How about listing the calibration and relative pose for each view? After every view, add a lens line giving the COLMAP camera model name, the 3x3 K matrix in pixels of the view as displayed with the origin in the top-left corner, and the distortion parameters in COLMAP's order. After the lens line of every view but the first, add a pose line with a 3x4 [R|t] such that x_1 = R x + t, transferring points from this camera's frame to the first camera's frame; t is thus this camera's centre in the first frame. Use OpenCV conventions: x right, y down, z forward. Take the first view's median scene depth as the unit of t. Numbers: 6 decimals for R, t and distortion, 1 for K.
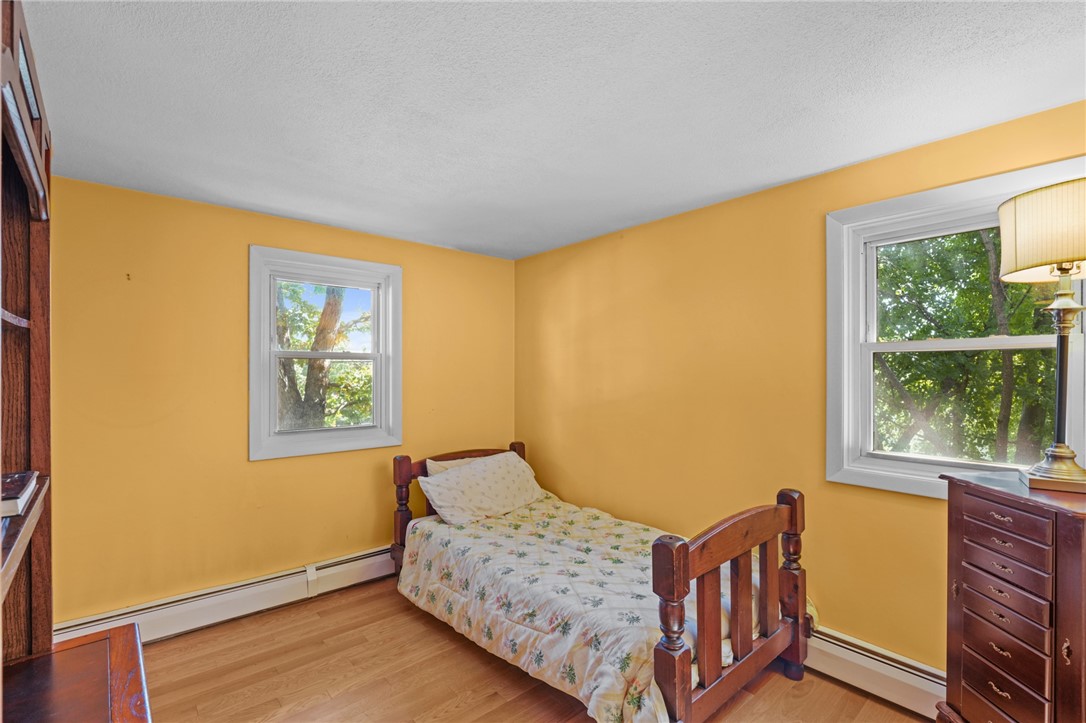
lens RADIAL K [[492.6, 0, 539.4], [0, 492.6, 369.4], [0, 0, 1]] dist [0.000192, 0.000493]
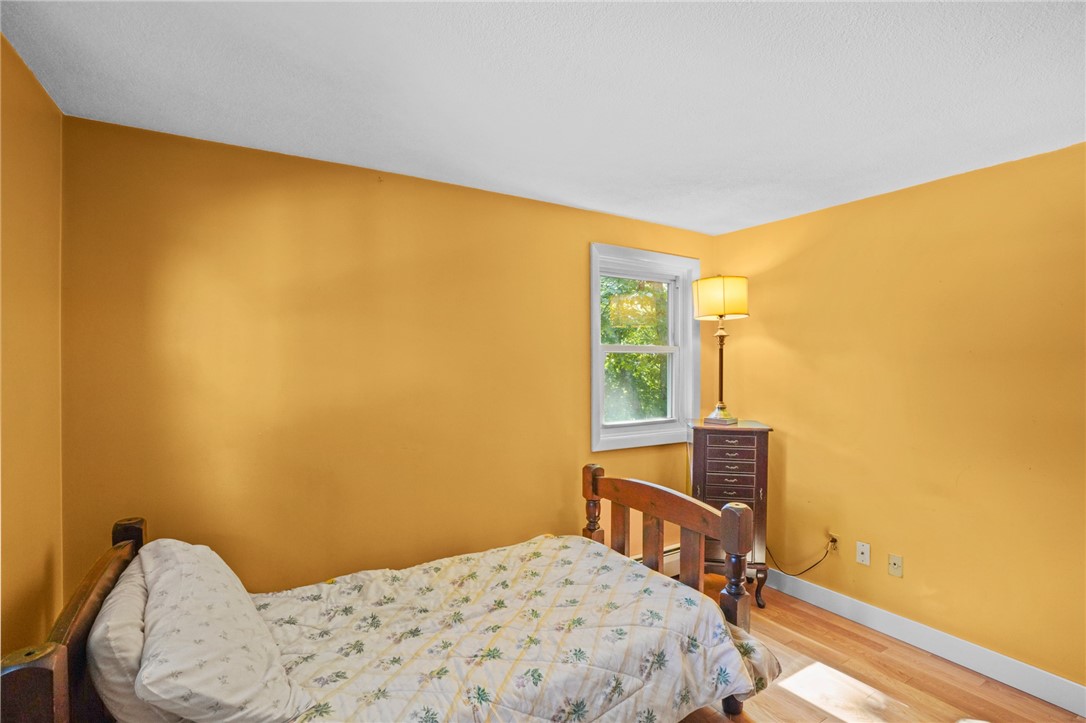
lens RADIAL K [[499.1, 0, 539.2], [0, 499.1, 368.7], [0, 0, 1]] dist [-0.072787, 0.027724]
pose [[0.166590, -0.000447, 0.986026, -0.541530], [0.003216, 0.999995, -0.000090, 0.007073], [-0.986021, 0.003186, 0.166590, 0.697752]]
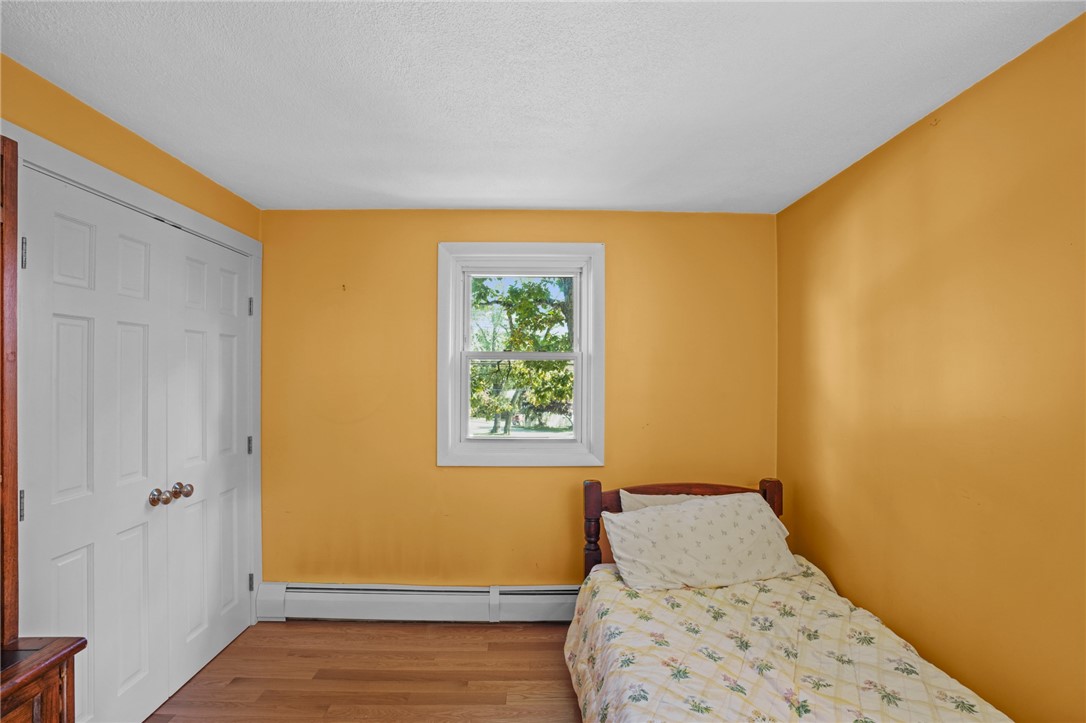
lens RADIAL K [[502.4, 0, 541.2], [0, 502.4, 372.4], [0, 0, 1]] dist [-0.068868, 0.028399]
pose [[0.768741, 0.001731, -0.639557, 0.185348], [-0.000006, 0.999996, 0.002699, -0.001171], [0.639560, -0.002071, 0.768739, 0.351653]]
